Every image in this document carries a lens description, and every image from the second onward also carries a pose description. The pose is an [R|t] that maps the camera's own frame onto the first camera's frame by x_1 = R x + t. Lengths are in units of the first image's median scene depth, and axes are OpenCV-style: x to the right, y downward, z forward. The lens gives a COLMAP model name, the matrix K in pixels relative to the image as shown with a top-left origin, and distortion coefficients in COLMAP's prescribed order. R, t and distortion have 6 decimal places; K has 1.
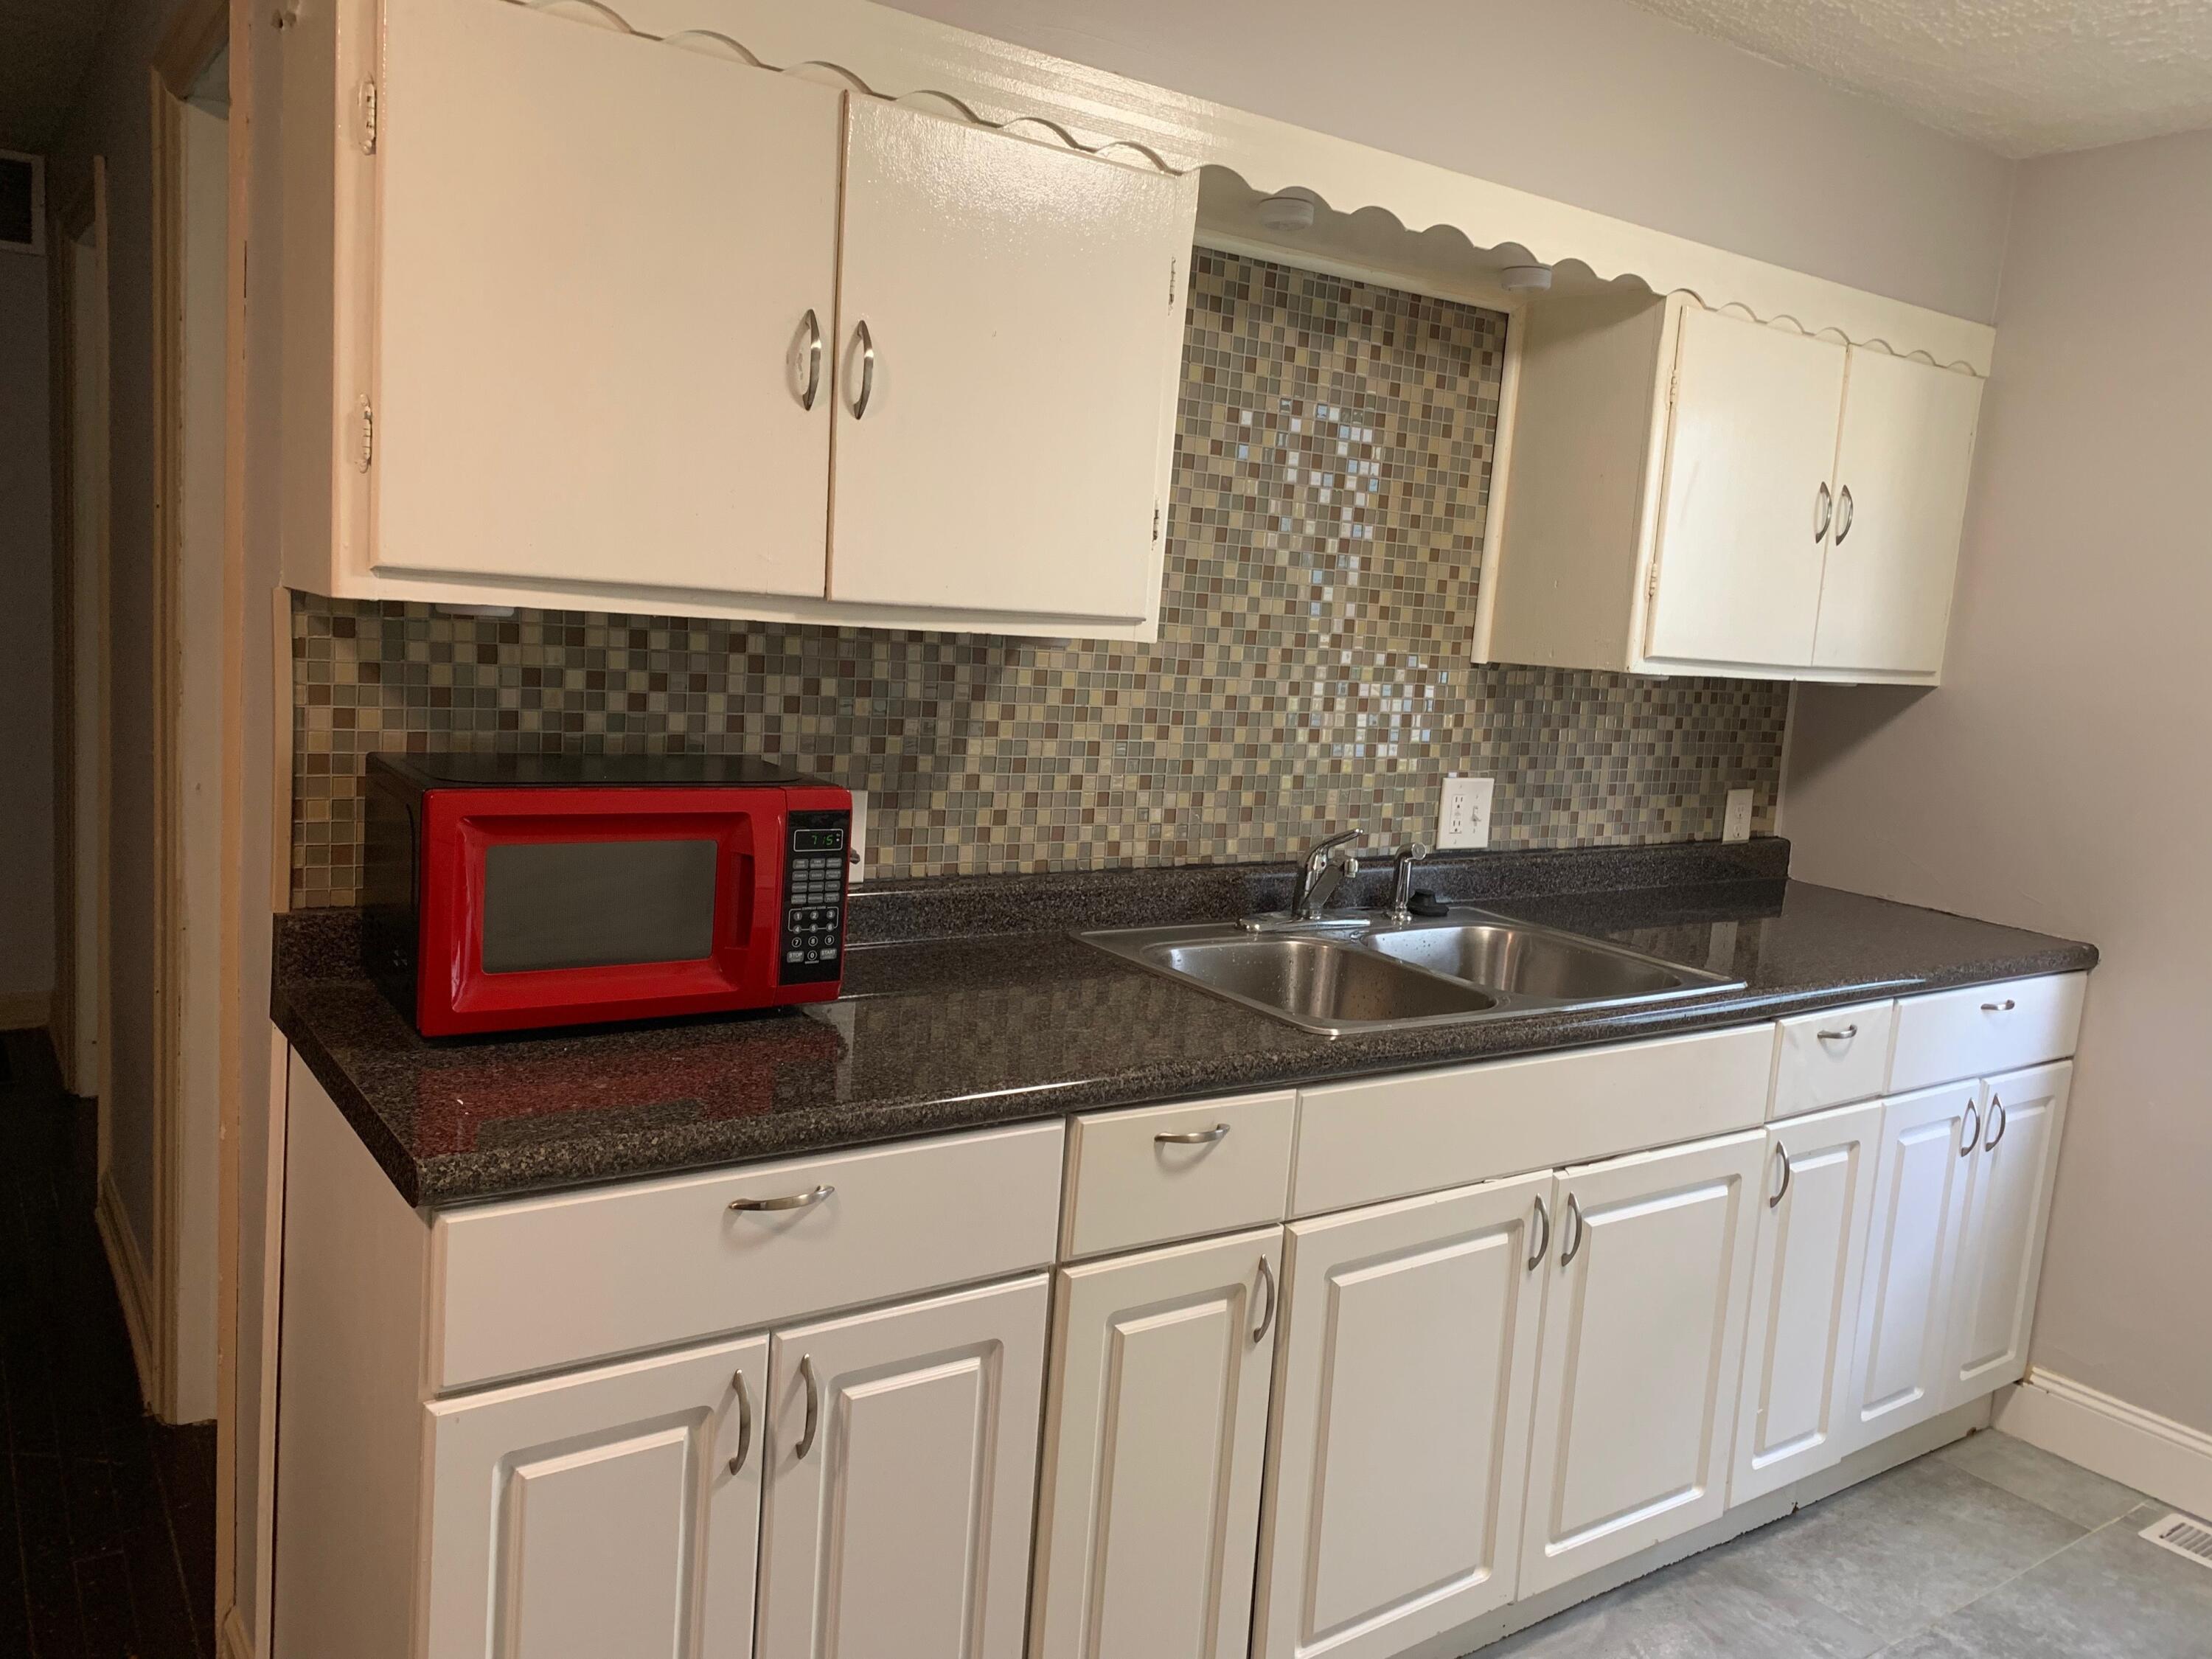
lens RADIAL K [[1680.8, 0, 1106.0], [0, 1680.8, 829.5], [0, 0, 1]] dist [0.073081, -0.073977]
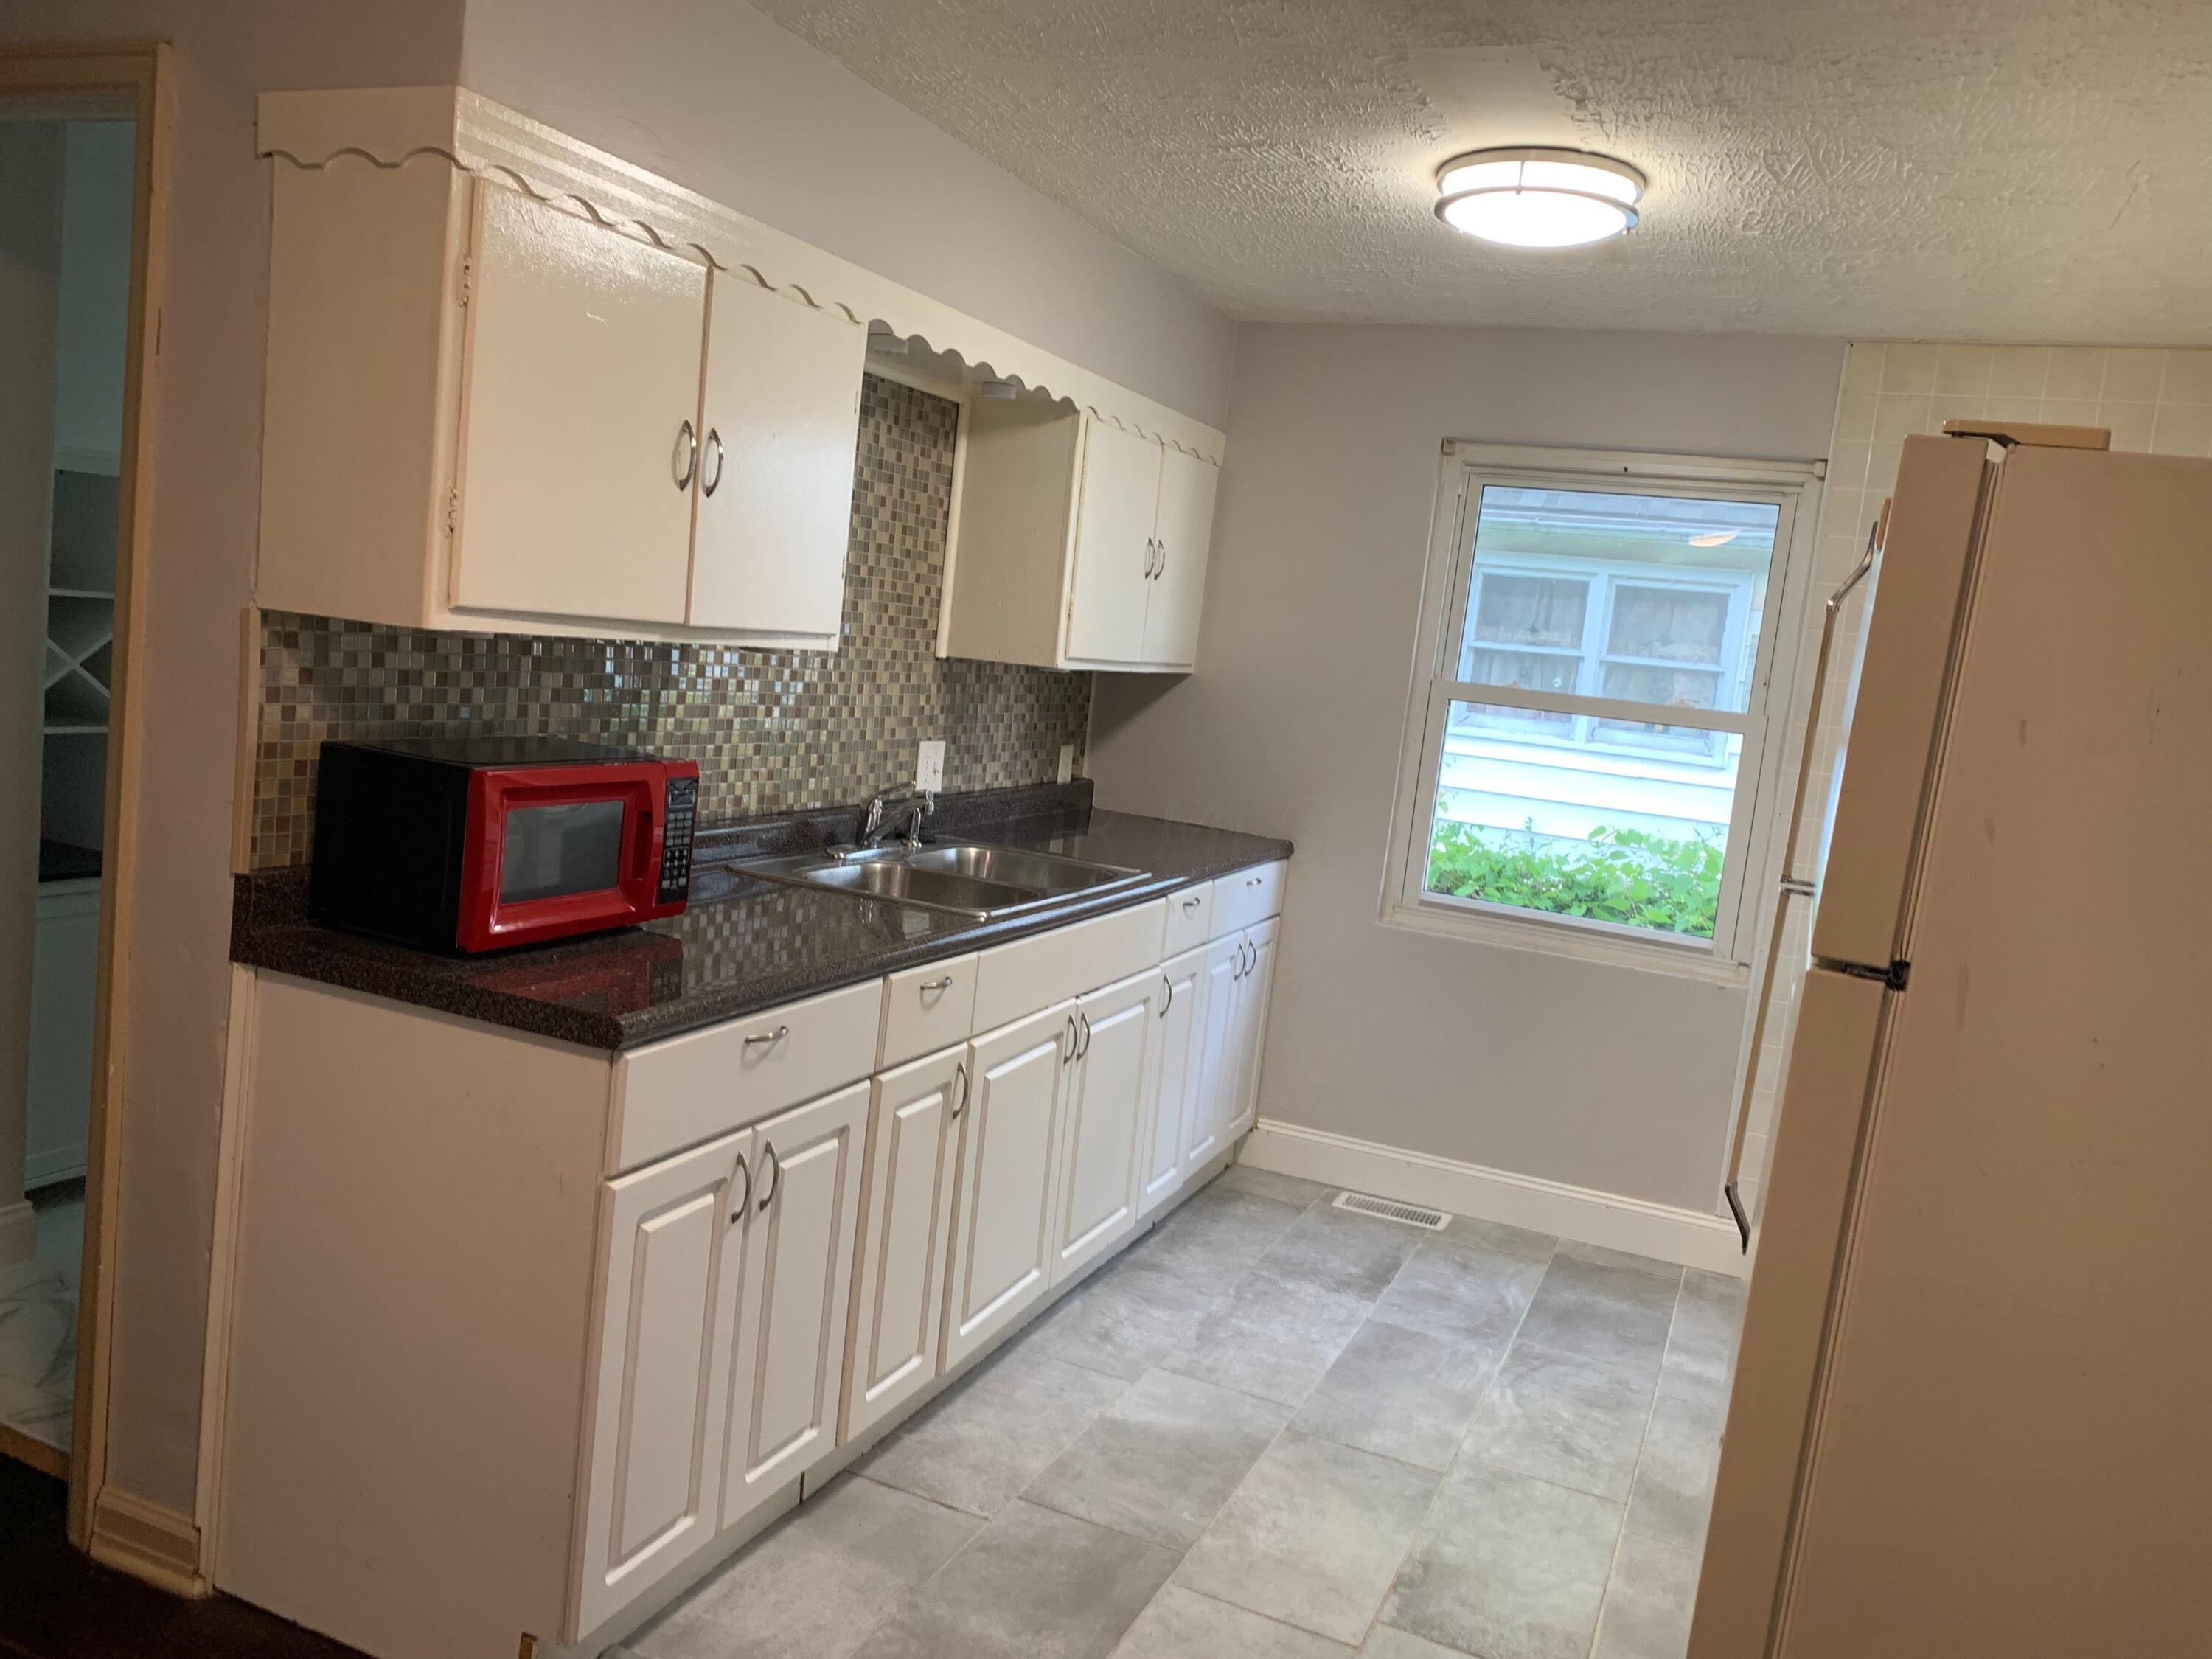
lens RADIAL K [[1658.0, 0, 1106.0], [0, 1658.0, 829.5], [0, 0, 1]] dist [0.204632, -0.531160]
pose [[0.856415, -0.045435, 0.514286, -0.394060], [0.029973, 0.998816, 0.038329, -0.007292], [-0.515418, -0.017410, 0.856762, -0.247204]]
